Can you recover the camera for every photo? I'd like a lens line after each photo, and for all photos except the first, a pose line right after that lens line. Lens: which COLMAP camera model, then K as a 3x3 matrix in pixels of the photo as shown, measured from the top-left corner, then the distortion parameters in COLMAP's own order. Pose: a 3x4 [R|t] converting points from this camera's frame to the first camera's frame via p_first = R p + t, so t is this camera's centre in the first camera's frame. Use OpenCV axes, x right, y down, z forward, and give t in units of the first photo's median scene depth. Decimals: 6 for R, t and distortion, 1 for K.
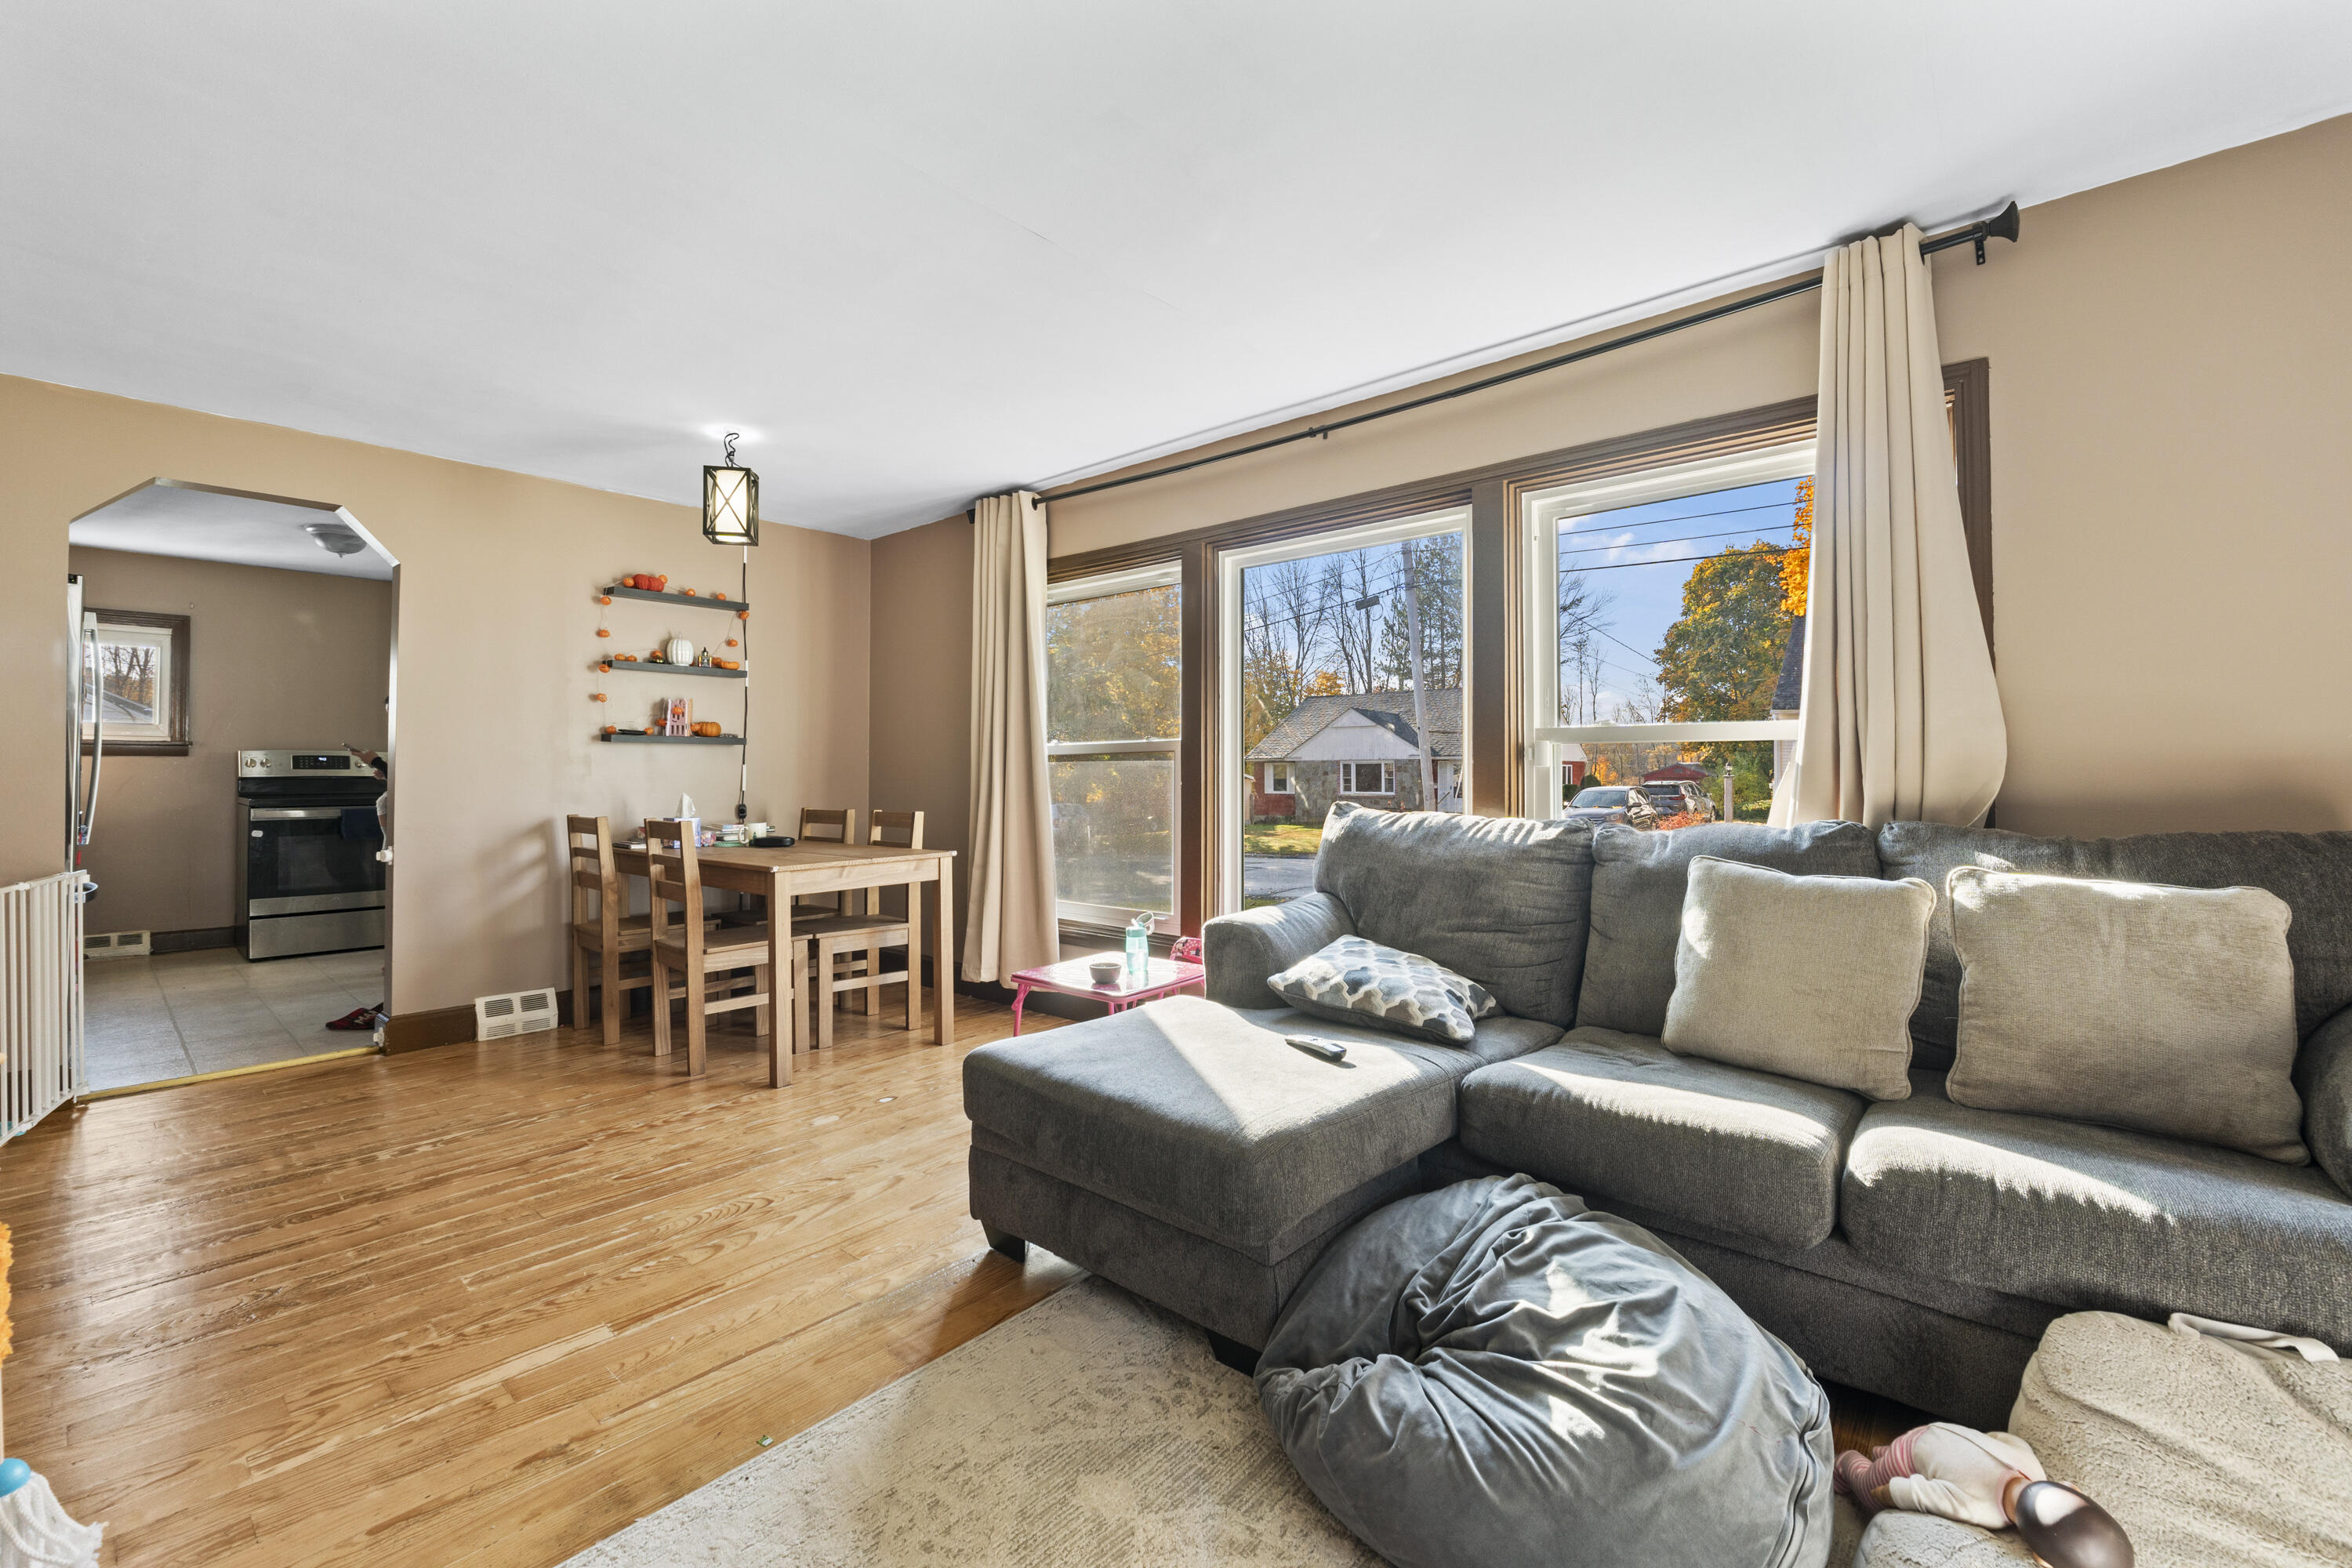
lens RADIAL K [[983.1, 0, 1166.9], [0, 983.1, 775.0], [0, 0, 1]] dist [-0.002336, -0.000332]
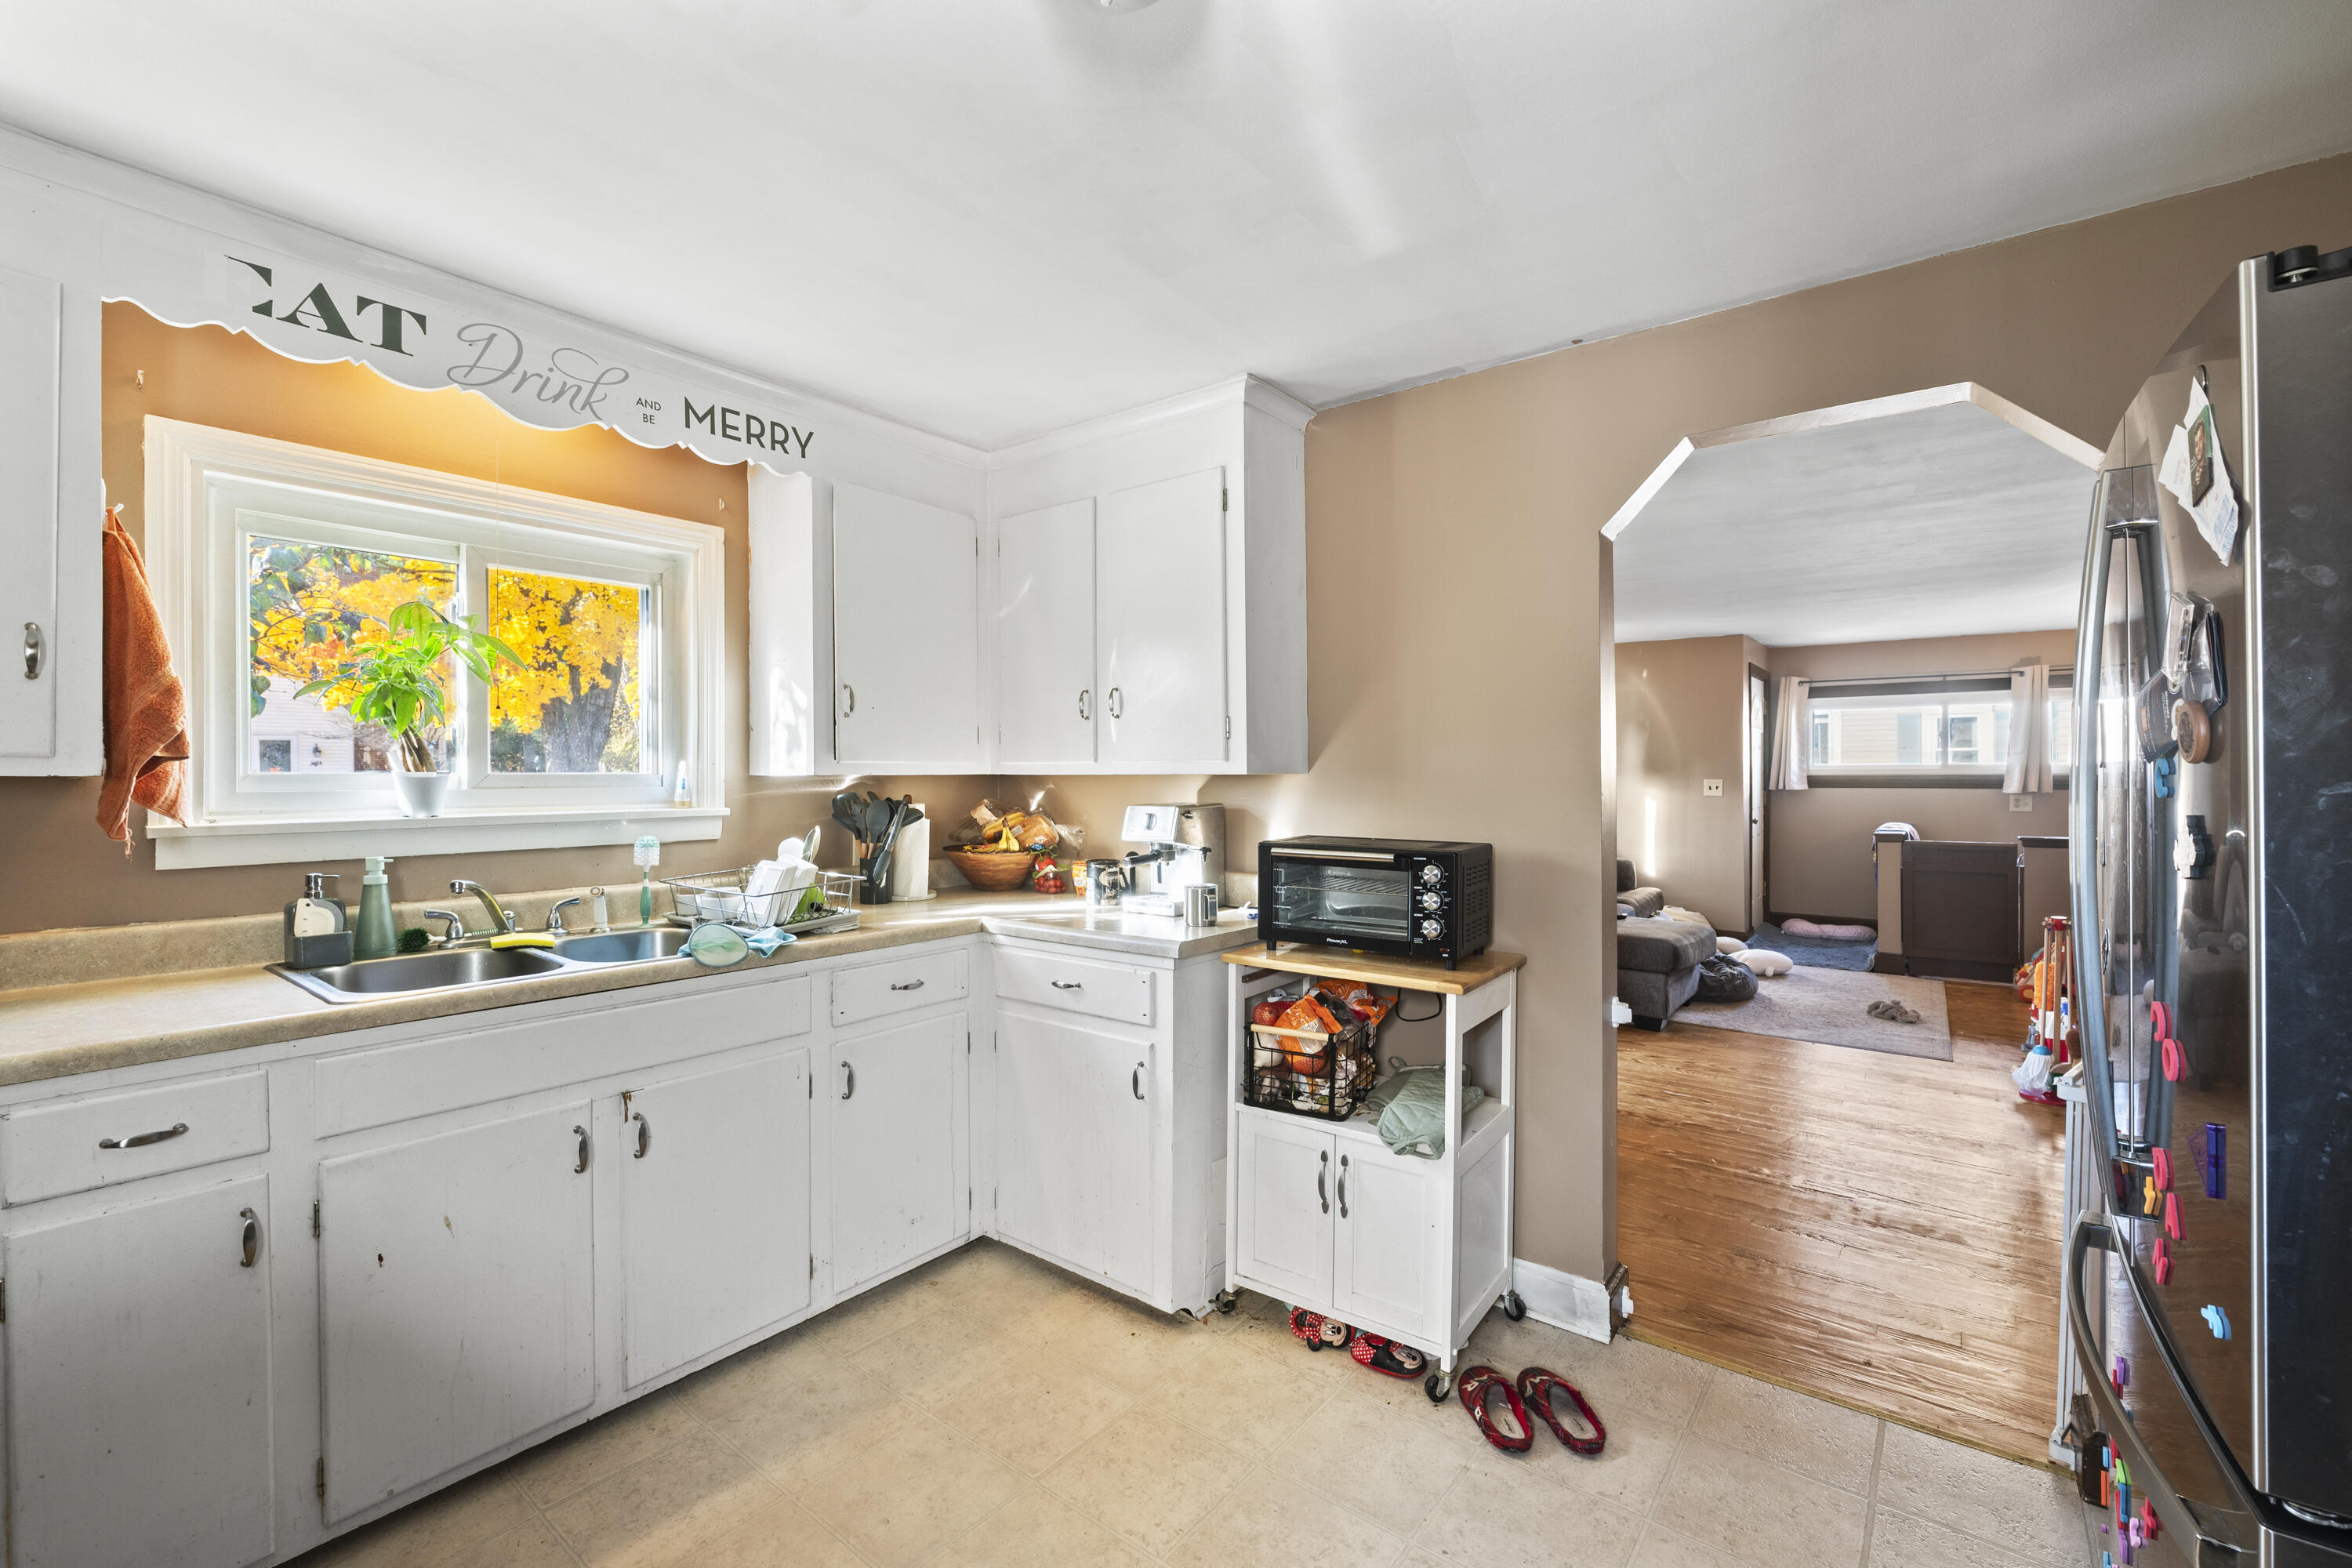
lens RADIAL K [[995.3, 0, 1172.0], [0, 995.3, 770.4], [0, 0, 1]] dist [0.000046, 0.000030]
pose [[-0.056133, 0.000910, 0.998423, -2.235776], [-0.001908, 0.999998, -0.001019, -0.108428], [-0.998421, -0.001962, -0.056131, 2.089964]]
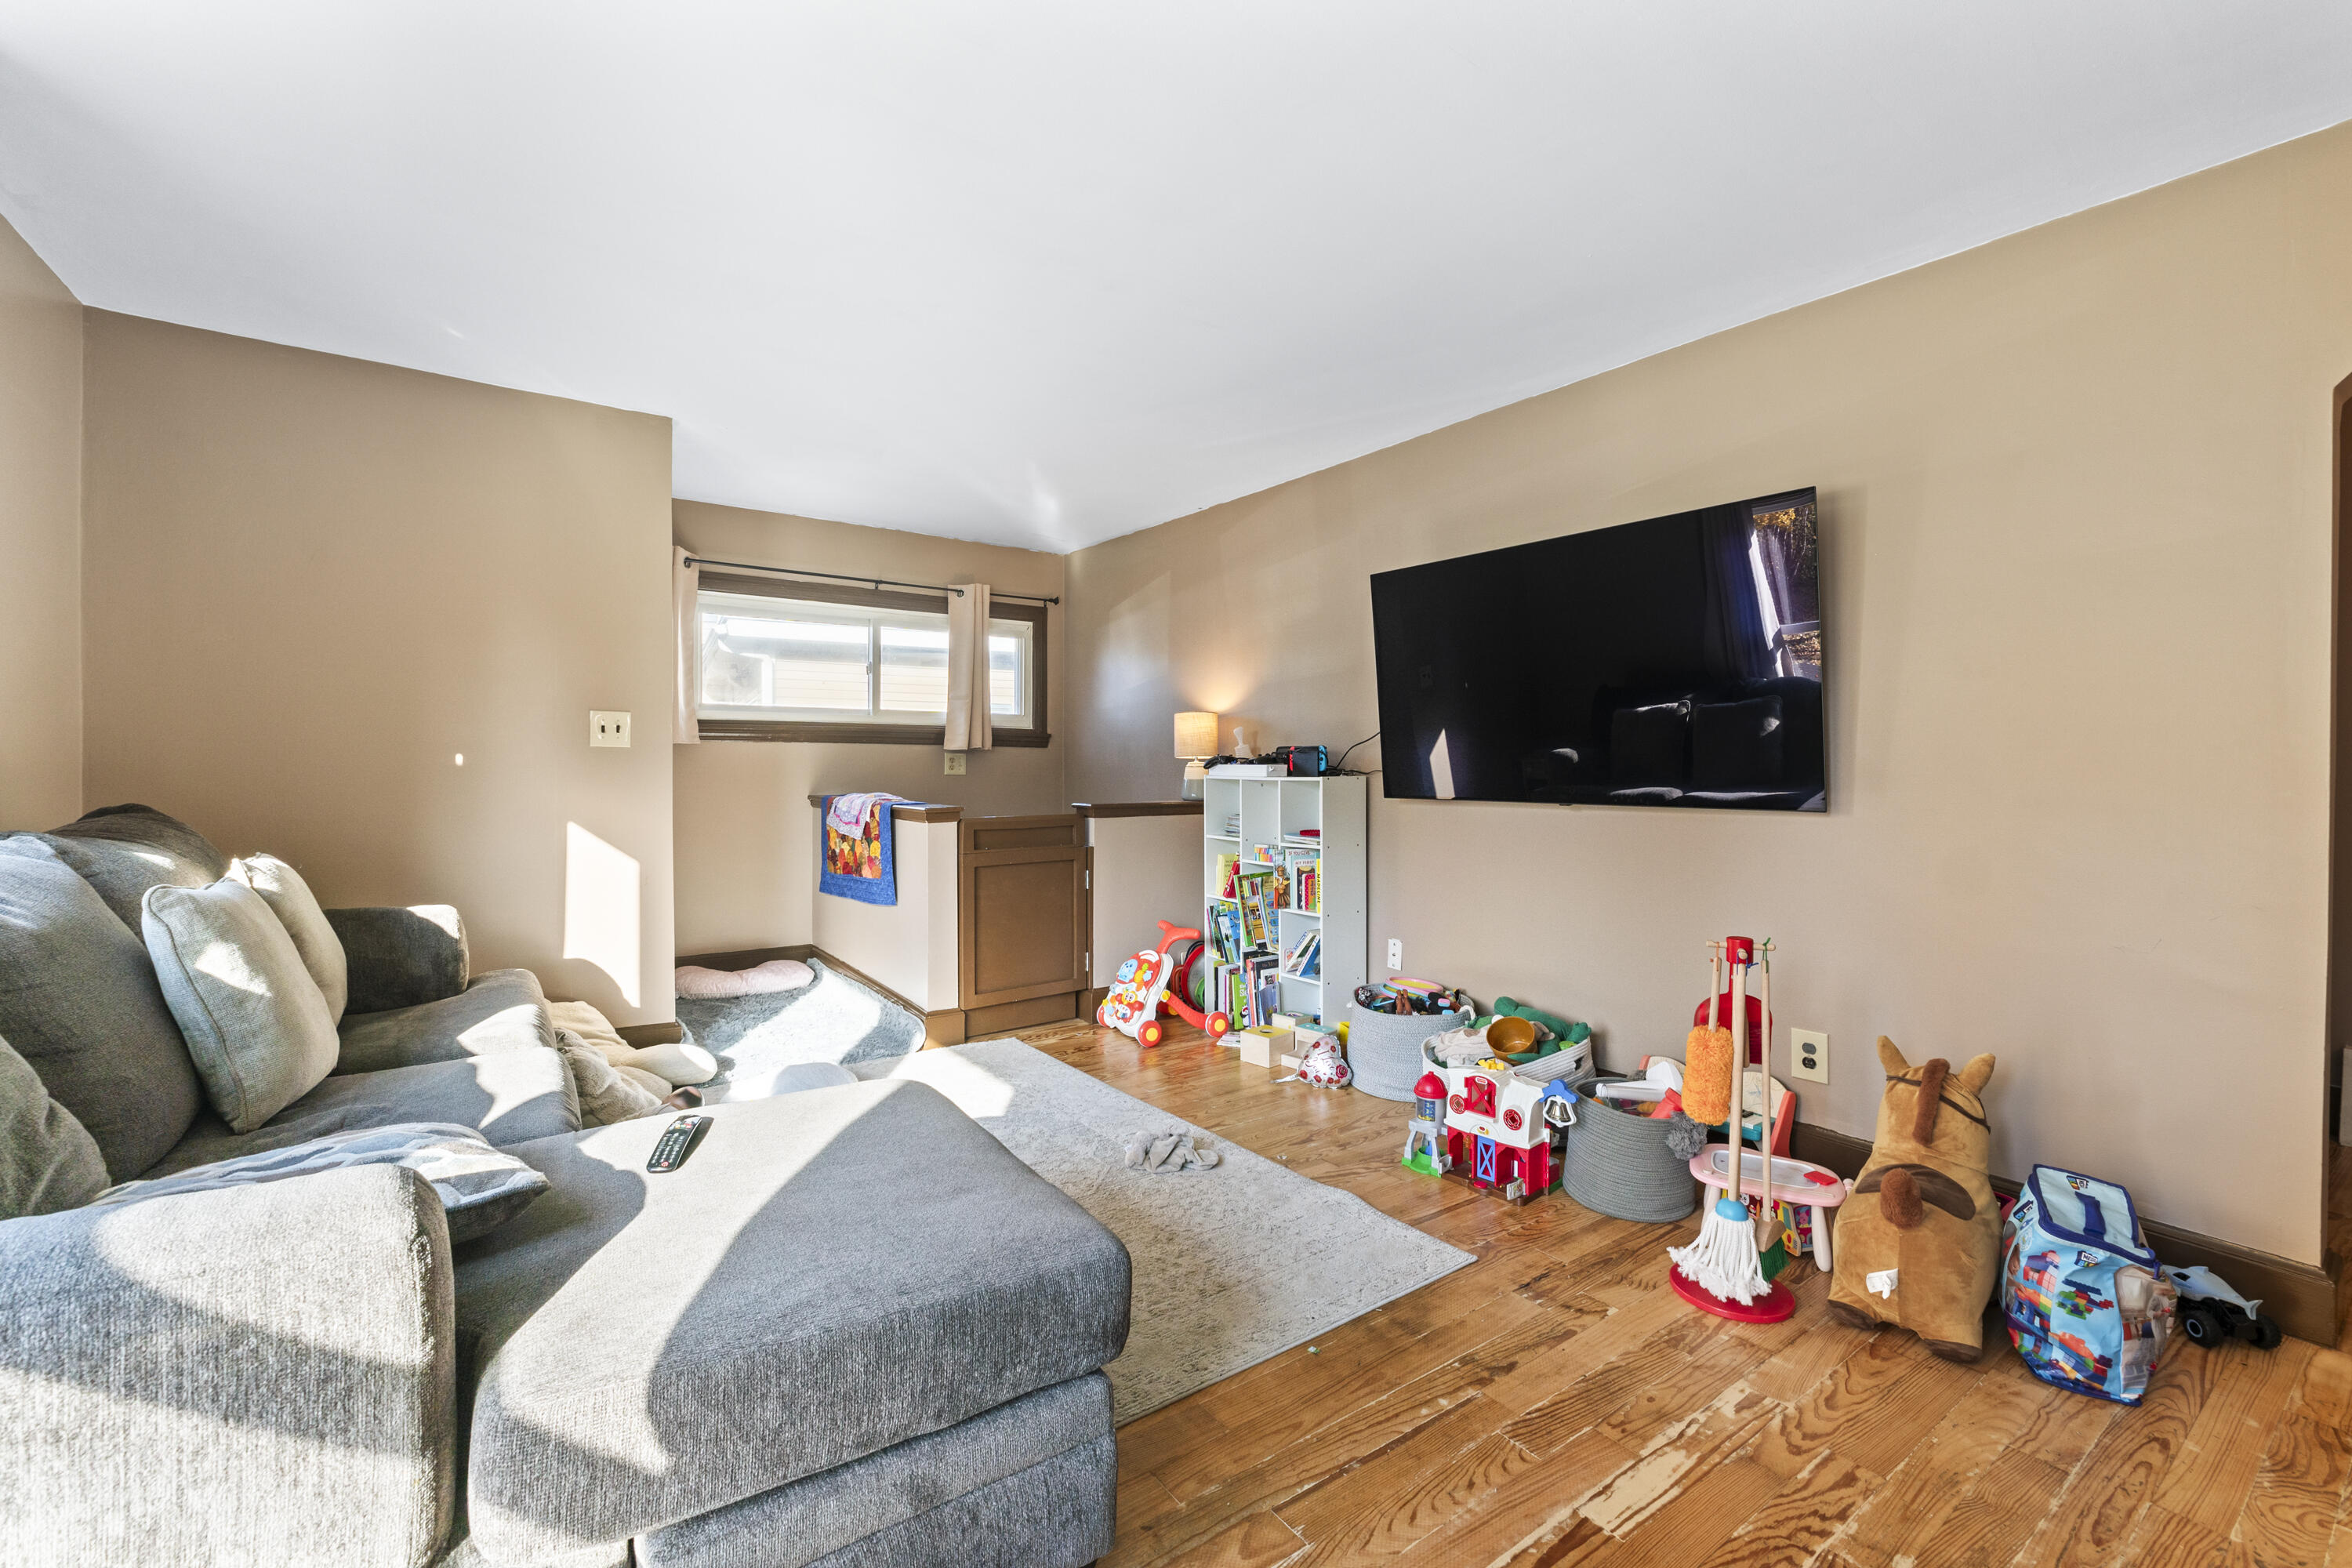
lens RADIAL K [[983.1, 0, 1166.9], [0, 983.1, 775.0], [0, 0, 1]] dist [-0.002336, -0.000332]
pose [[-0.972256, -0.007336, 0.233804, -0.333816], [-0.005941, 0.999960, 0.006669, -0.007249], [-0.233843, 0.005095, -0.972261, 1.430917]]
